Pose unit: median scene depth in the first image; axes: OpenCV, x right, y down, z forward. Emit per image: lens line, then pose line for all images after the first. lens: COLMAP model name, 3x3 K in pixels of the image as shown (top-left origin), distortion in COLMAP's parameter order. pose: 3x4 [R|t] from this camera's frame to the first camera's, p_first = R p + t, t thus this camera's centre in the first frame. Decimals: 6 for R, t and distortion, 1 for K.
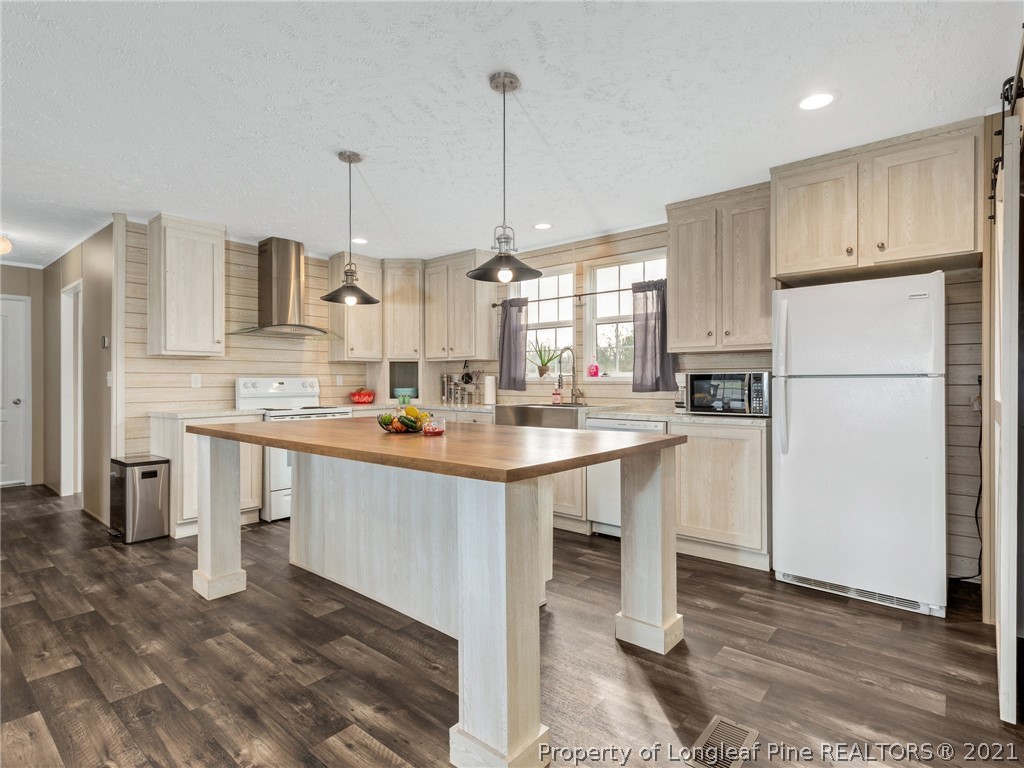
lens RADIAL K [[523.9, 0, 523.3], [0, 523.9, 376.6], [0, 0, 1]] dist [0.003385, 0.000563]
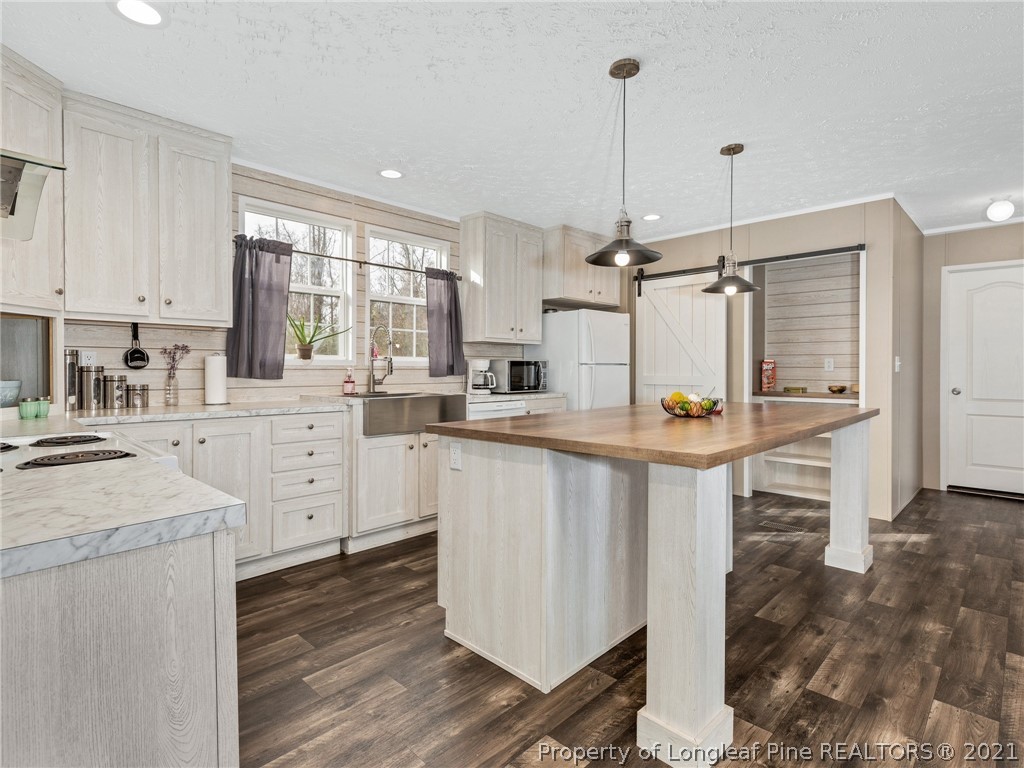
lens RADIAL K [[523.9, 0, 491.6], [0, 523.9, 372.1], [0, 0, 1]] dist [0.003385, 0.000563]
pose [[0.104634, -0.008696, 0.994473, -0.760189], [-0.014011, 0.999850, 0.010217, 0.008211], [-0.994412, -0.015002, 0.104497, 0.763801]]
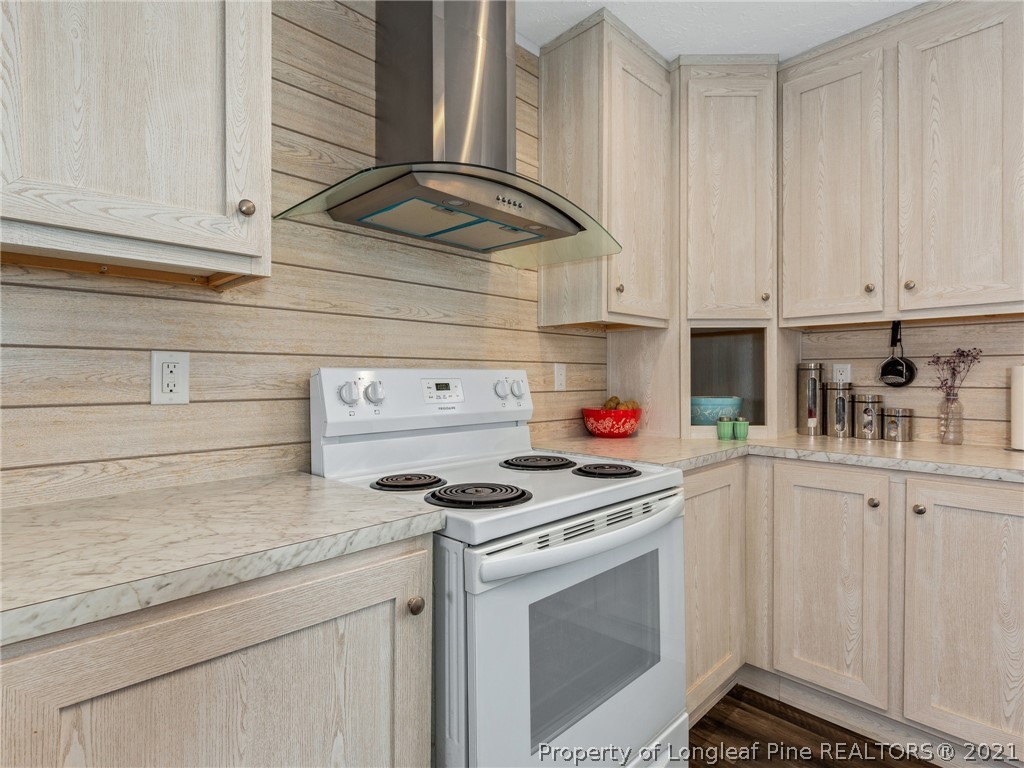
lens RADIAL K [[523.9, 0, 525.6], [0, 523.9, 378.1], [0, 0, 1]] dist [0.003385, 0.000563]
pose [[0.996829, 0.001754, -0.079559, -0.440790], [-0.000976, 0.999951, 0.009814, 0.005156], [0.079572, -0.009705, 0.996782, 0.779709]]
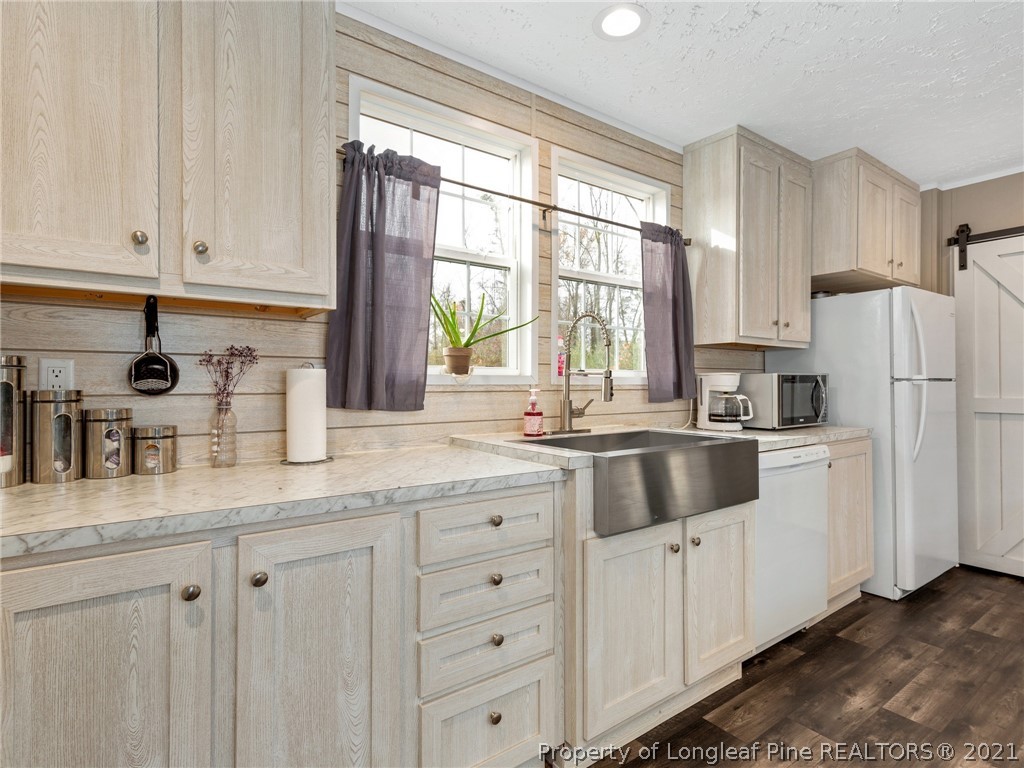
lens RADIAL K [[523.9, 0, 514.7], [0, 523.9, 381.0], [0, 0, 1]] dist [0.003385, 0.000563]
pose [[0.250166, 0.004151, 0.968194, -0.404761], [-0.009263, 0.999955, -0.001894, 0.007087], [-0.968159, -0.008495, 0.250194, 0.980997]]
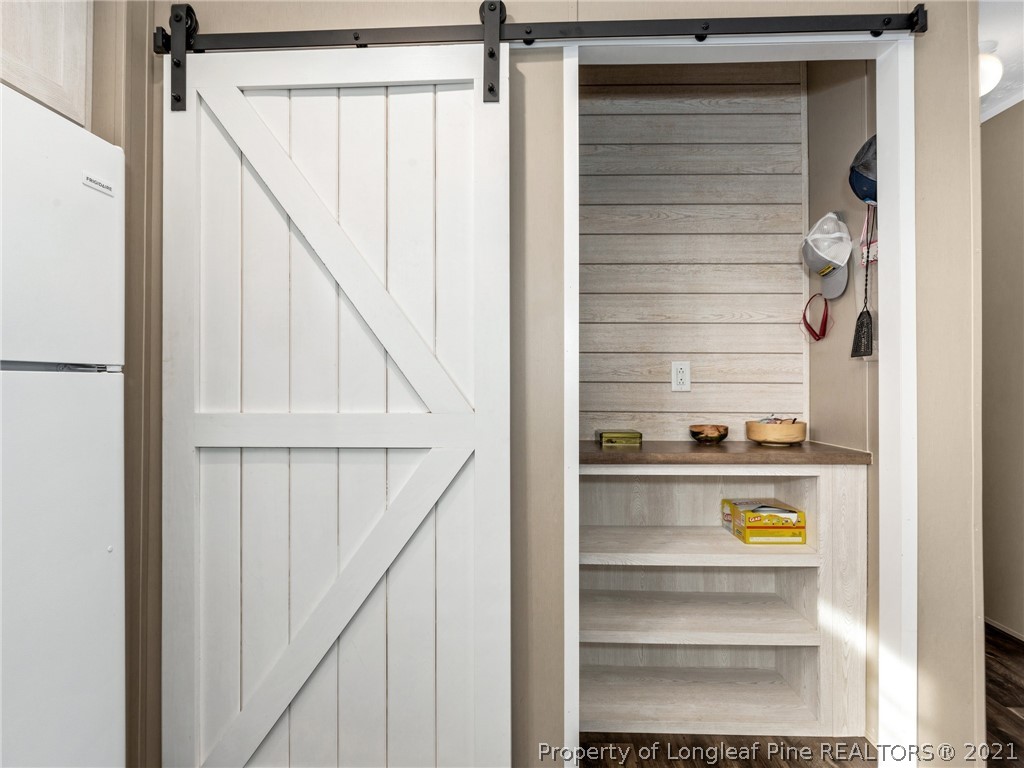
lens RADIAL K [[523.9, 0, 519.9], [0, 523.9, 382.5], [0, 0, 1]] dist [0.003385, 0.000563]
pose [[-0.626682, 0.002224, 0.779272, 0.100165], [-0.010680, 0.999878, -0.011442, 0.006640], [-0.779202, -0.015493, -0.626582, 0.590097]]
